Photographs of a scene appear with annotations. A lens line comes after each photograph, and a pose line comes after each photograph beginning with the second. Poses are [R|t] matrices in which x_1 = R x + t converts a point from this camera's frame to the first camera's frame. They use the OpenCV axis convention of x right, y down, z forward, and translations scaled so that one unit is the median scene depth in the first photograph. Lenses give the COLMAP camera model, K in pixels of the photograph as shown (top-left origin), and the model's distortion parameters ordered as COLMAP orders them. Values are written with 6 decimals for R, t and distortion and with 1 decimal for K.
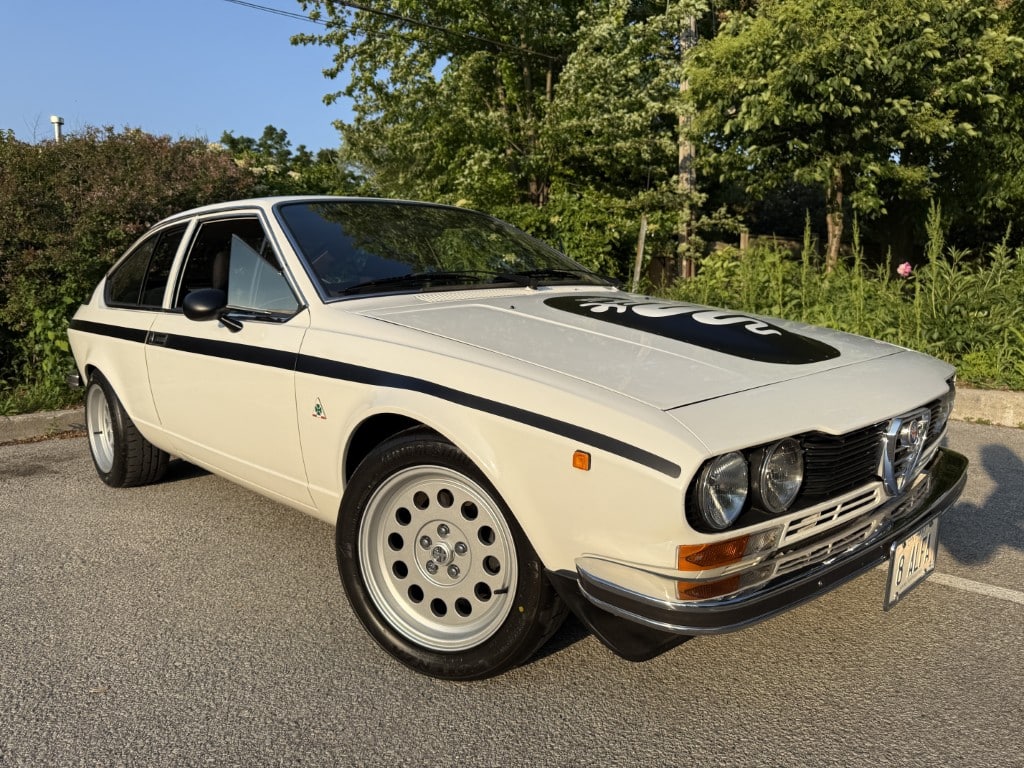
lens RADIAL K [[736.6, 0, 503.2], [0, 736.6, 383.6], [0, 0, 1]] dist [0.052622, -0.071103]
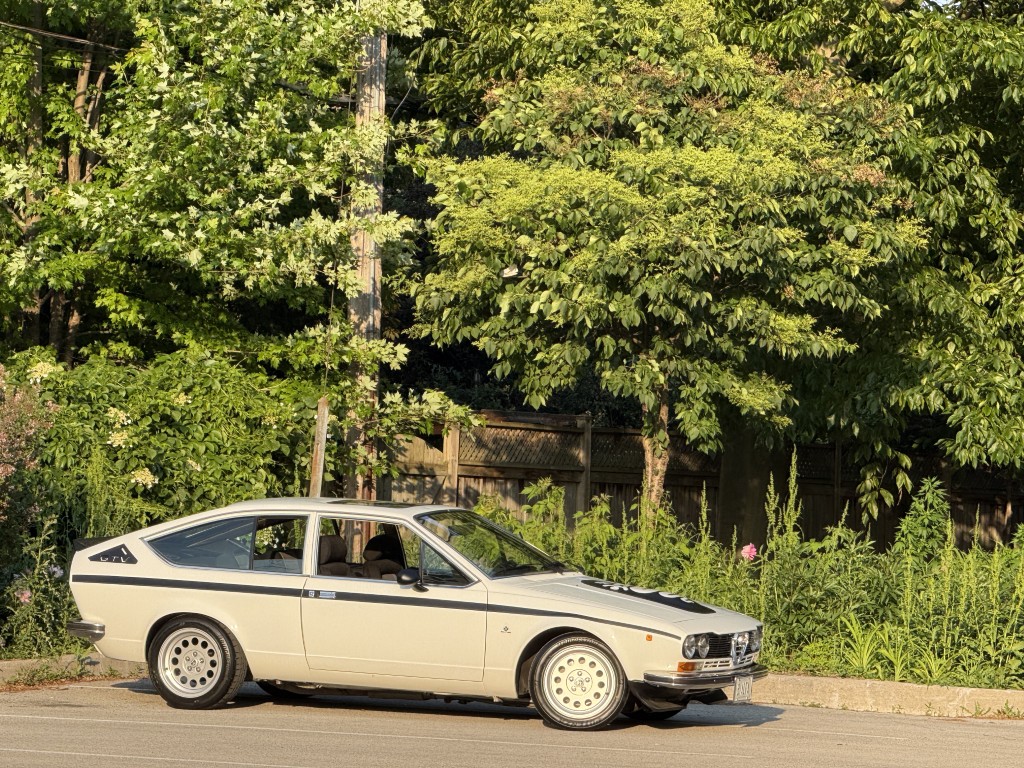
lens RADIAL K [[5926.3, 0, 509.6], [0, 5926.3, 376.0], [0, 0, 1]] dist [0.334719, 0.000000]
pose [[0.903354, 0.052180, 0.425709, -4.390452], [0.000499, 0.992443, -0.122707, 0.819063], [-0.428895, 0.111060, 0.896501, -8.404323]]
